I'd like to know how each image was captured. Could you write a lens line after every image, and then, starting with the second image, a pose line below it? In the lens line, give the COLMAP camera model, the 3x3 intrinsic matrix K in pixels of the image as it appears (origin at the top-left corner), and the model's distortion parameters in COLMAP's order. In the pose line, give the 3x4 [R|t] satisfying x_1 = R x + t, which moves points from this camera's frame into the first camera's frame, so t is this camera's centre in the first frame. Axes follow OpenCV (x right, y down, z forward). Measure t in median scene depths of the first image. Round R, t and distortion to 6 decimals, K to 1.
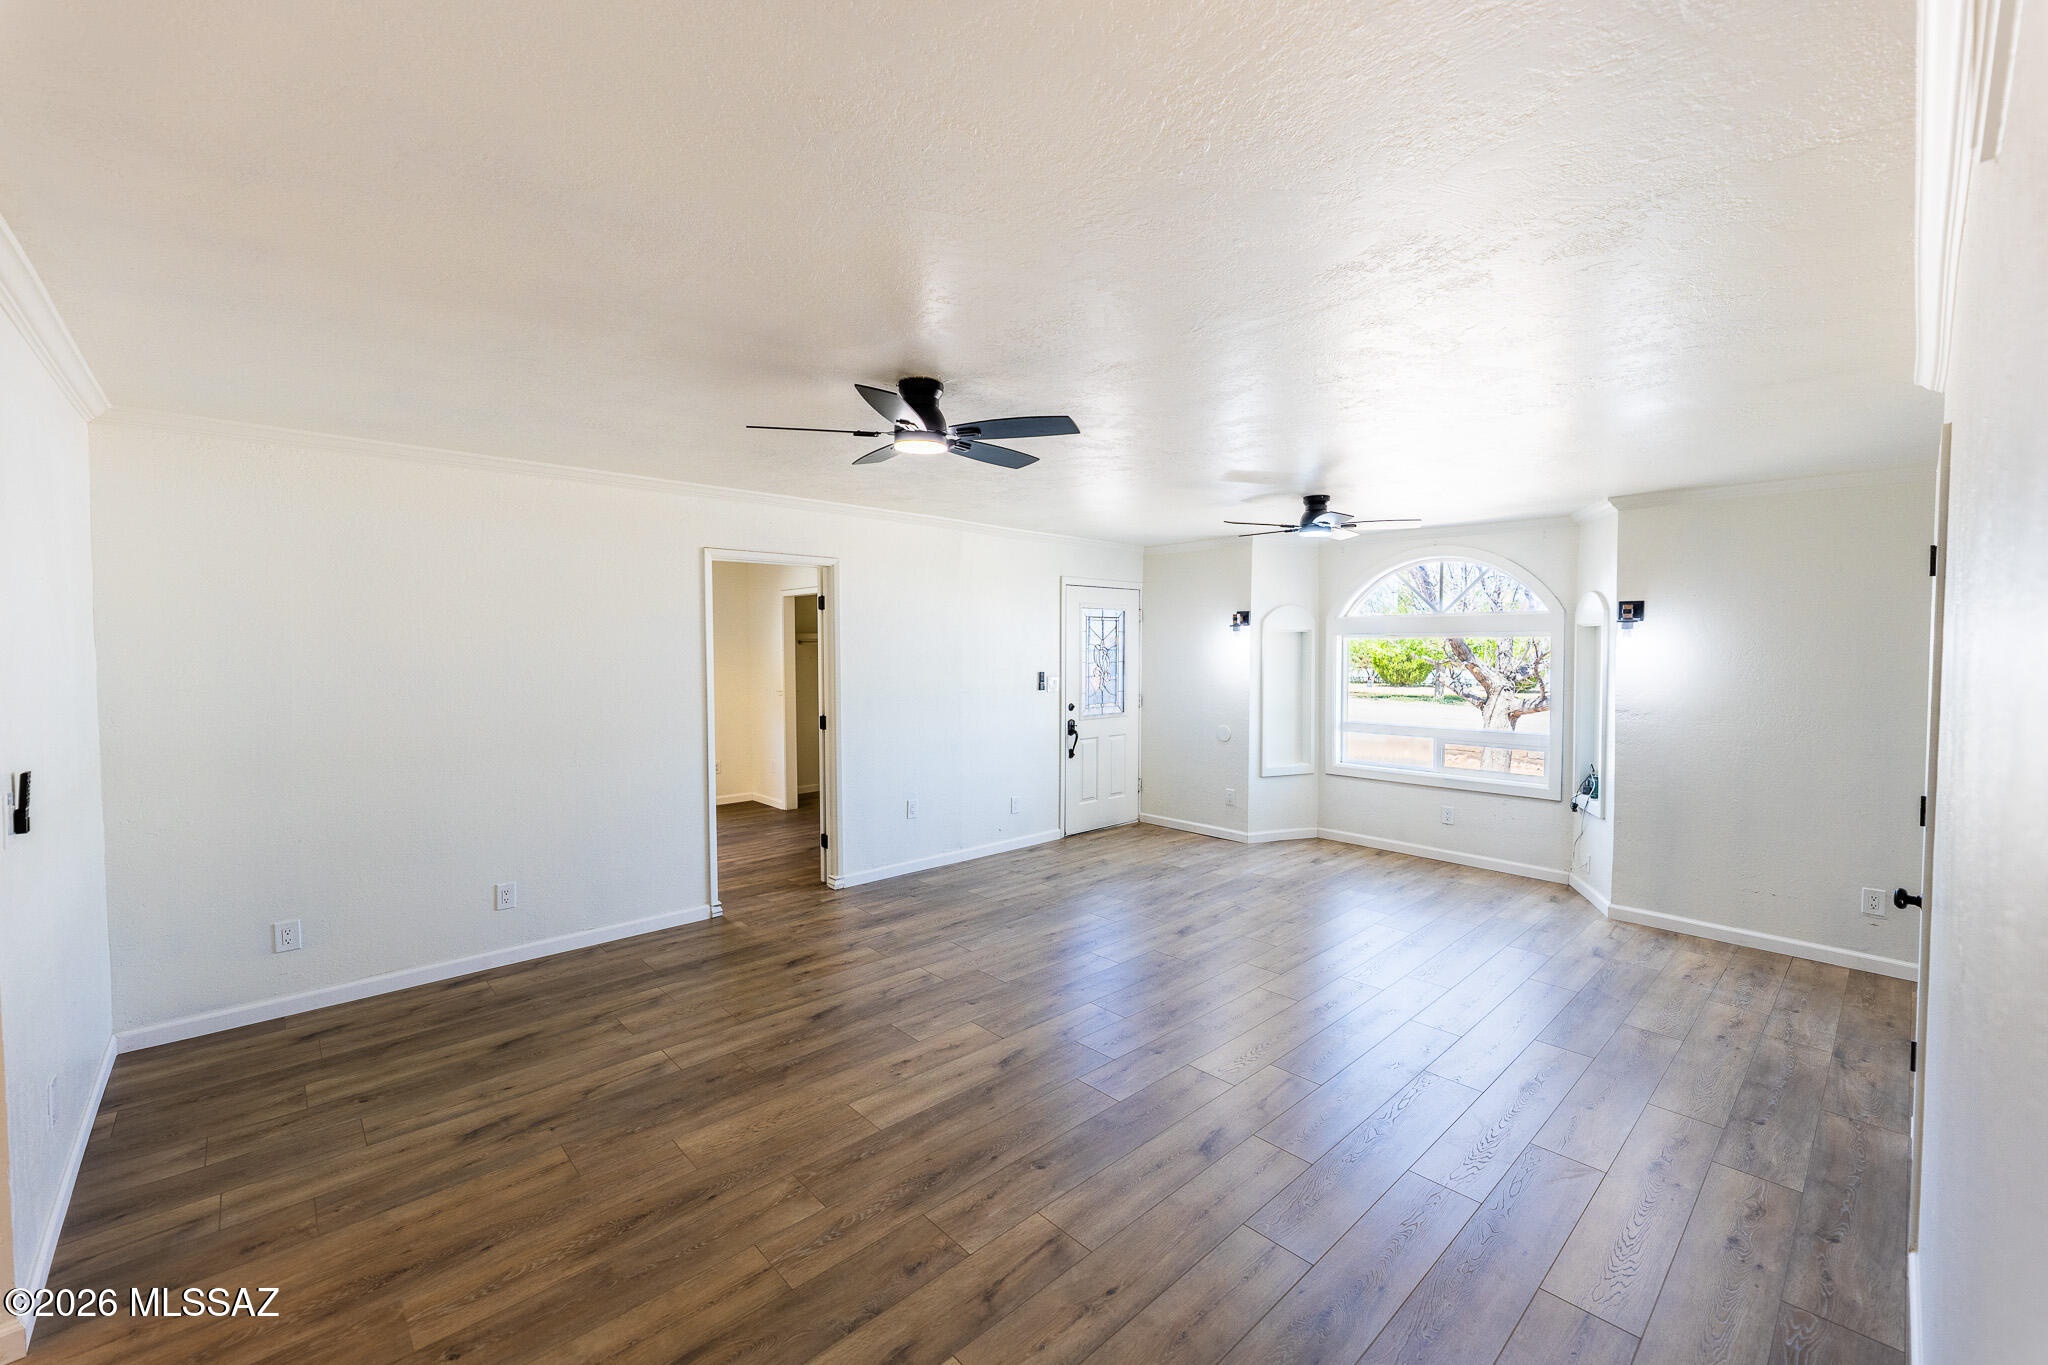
lens RADIAL K [[834.7, 0, 1022.2], [0, 834.7, 681.0], [0, 0, 1]] dist [0.001329, -0.000172]
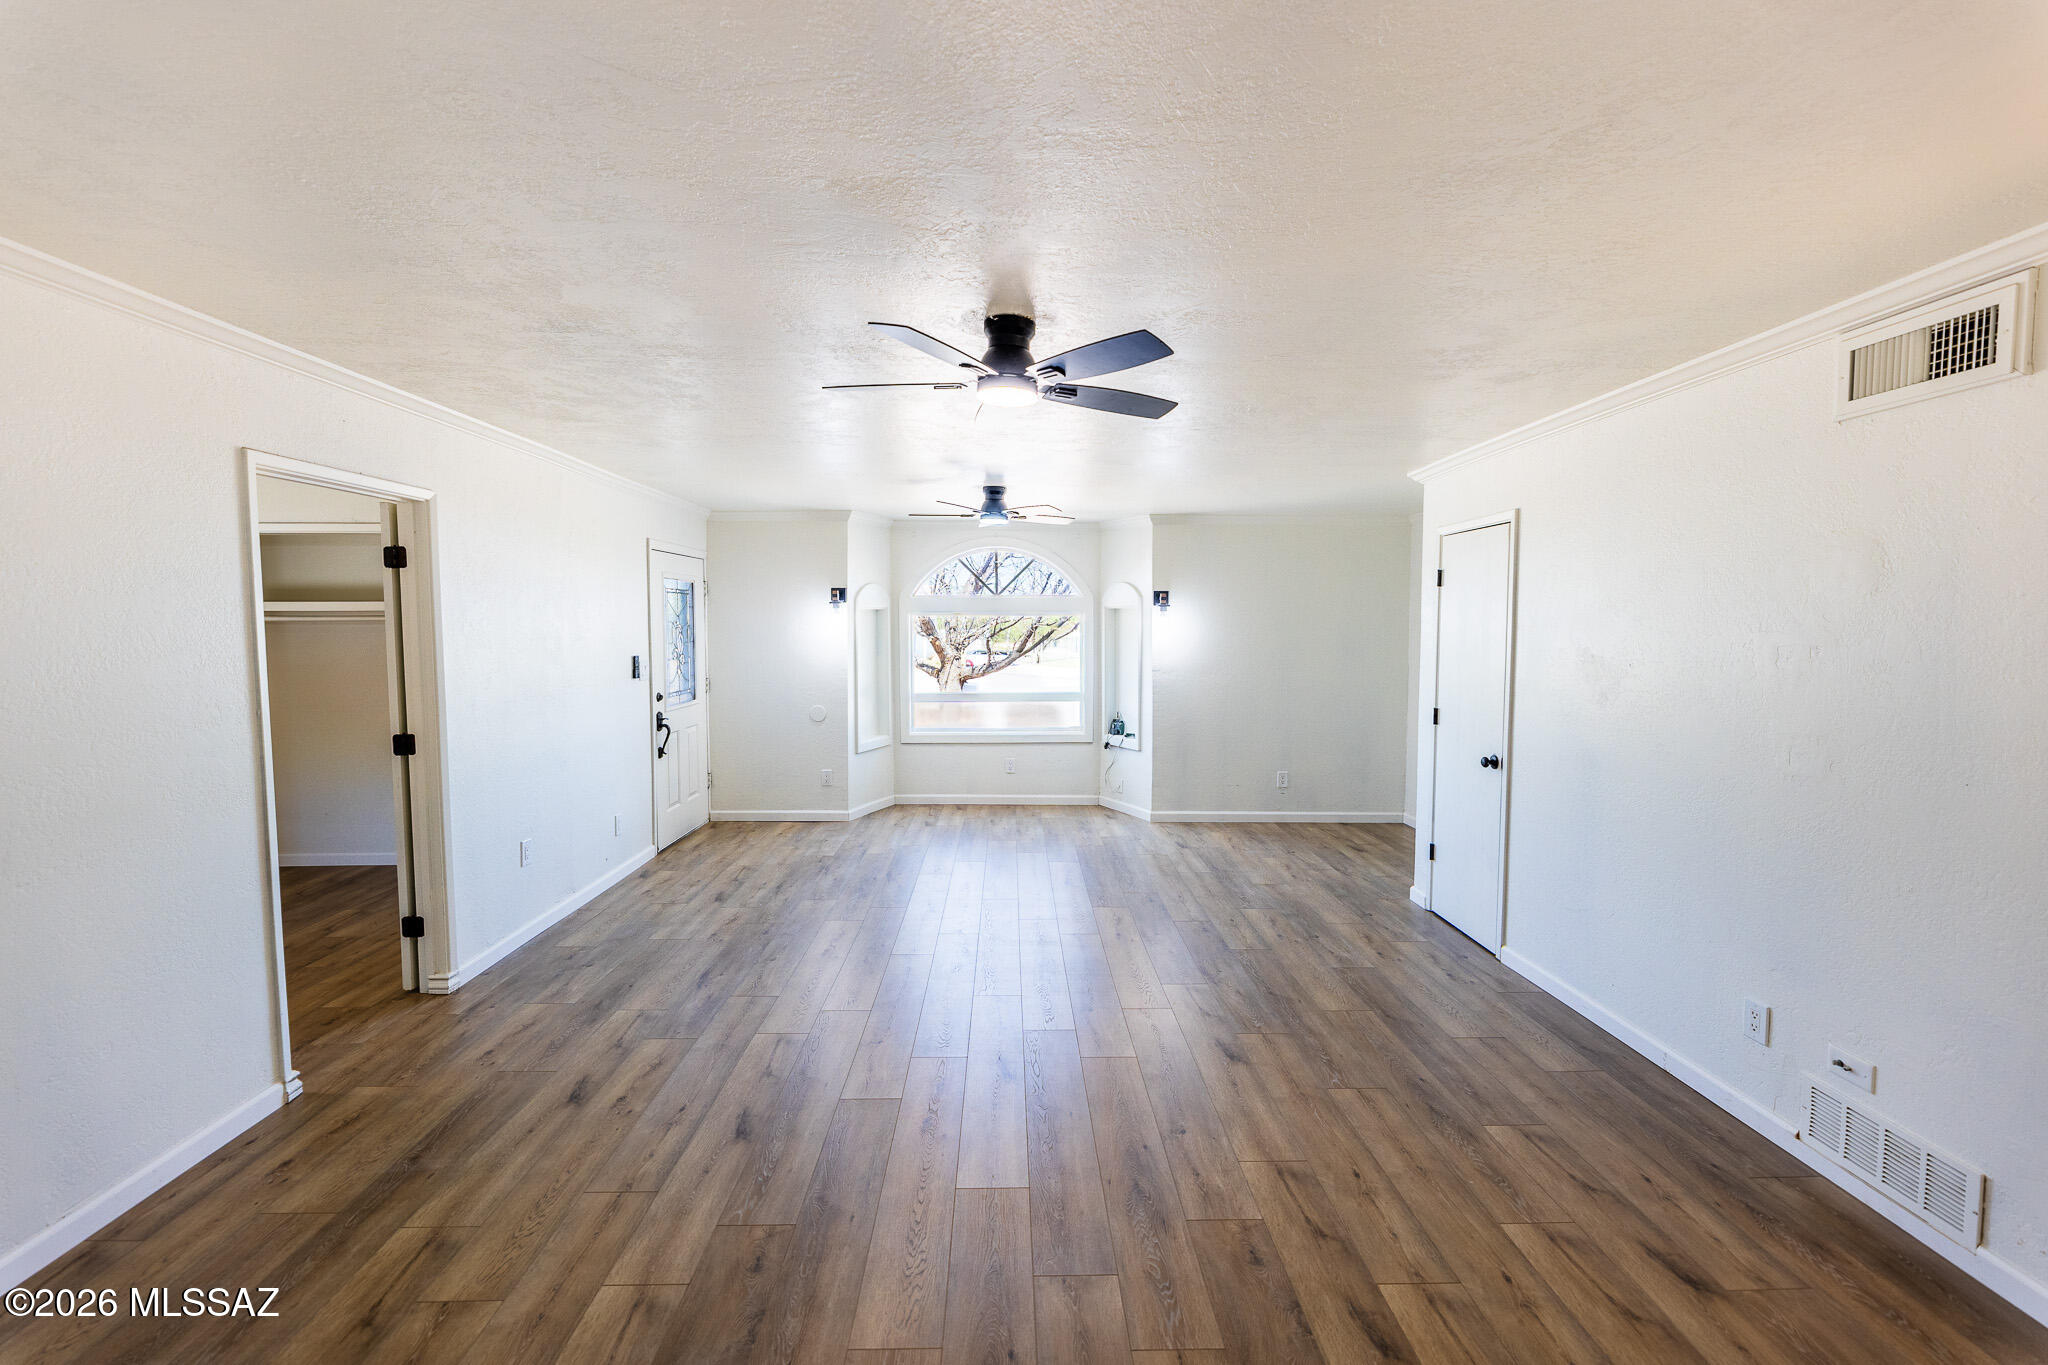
lens RADIAL K [[834.7, 0, 1033.6], [0, 834.7, 678.3], [0, 0, 1]] dist [0.001329, -0.000172]
pose [[0.661249, -0.050610, 0.748457, -0.401177], [0.030255, 0.998709, 0.040803, -0.012558], [-0.749556, -0.004337, 0.661927, 0.216185]]
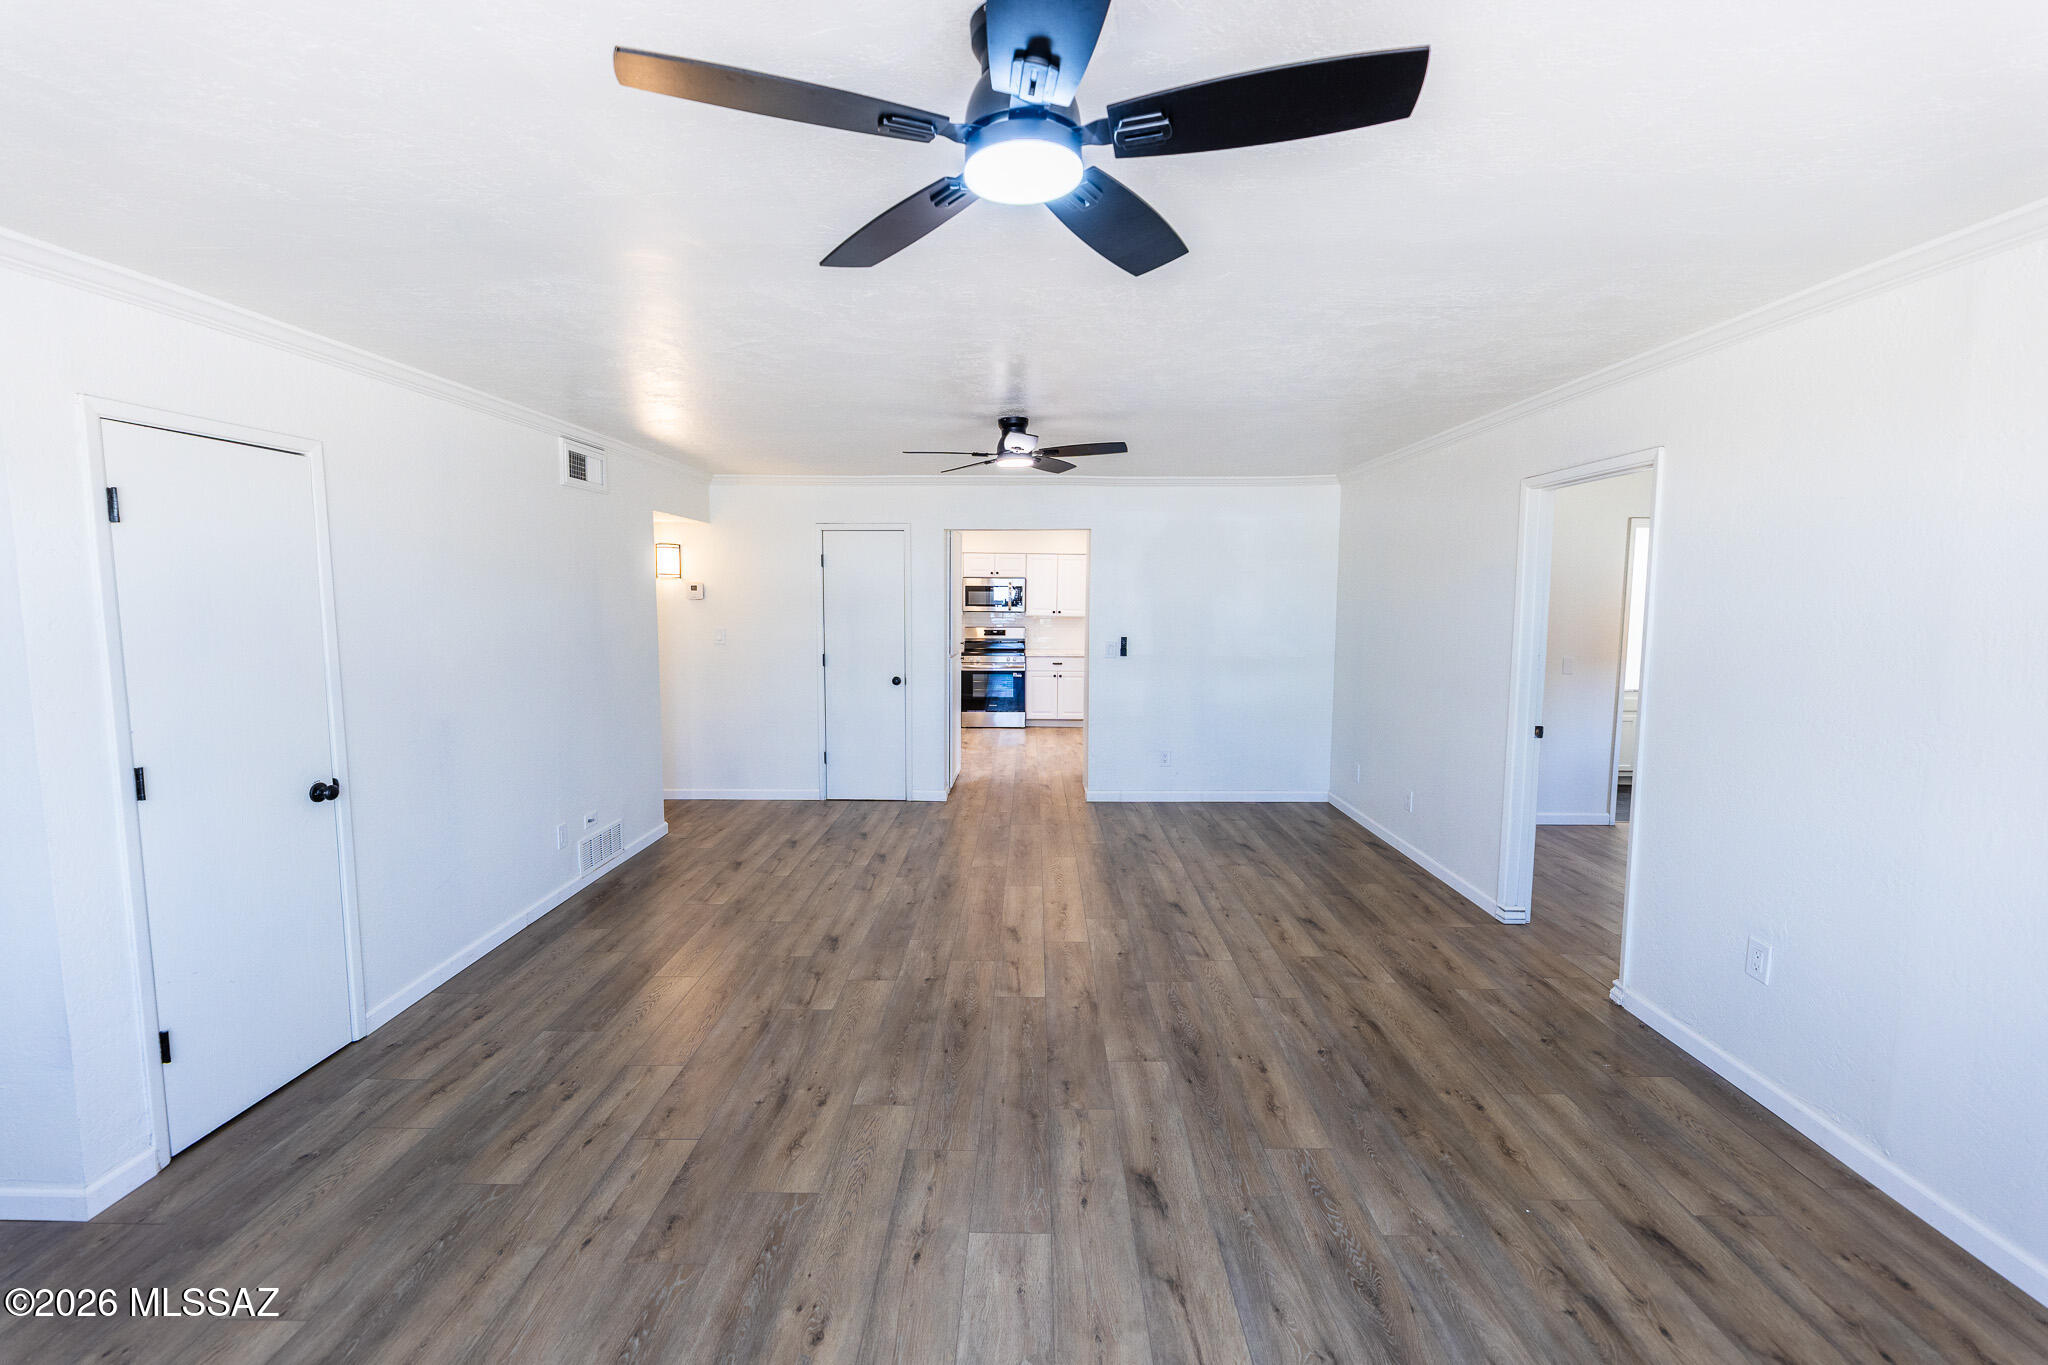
lens RADIAL K [[834.7, 0, 1023.5], [0, 834.7, 670.3], [0, 0, 1]] dist [0.001329, -0.000172]
pose [[-0.694790, 0.064623, -0.716303, 0.499848], [-0.030902, 0.992353, 0.119501, -0.049088], [0.718548, 0.105163, -0.687480, 1.088035]]
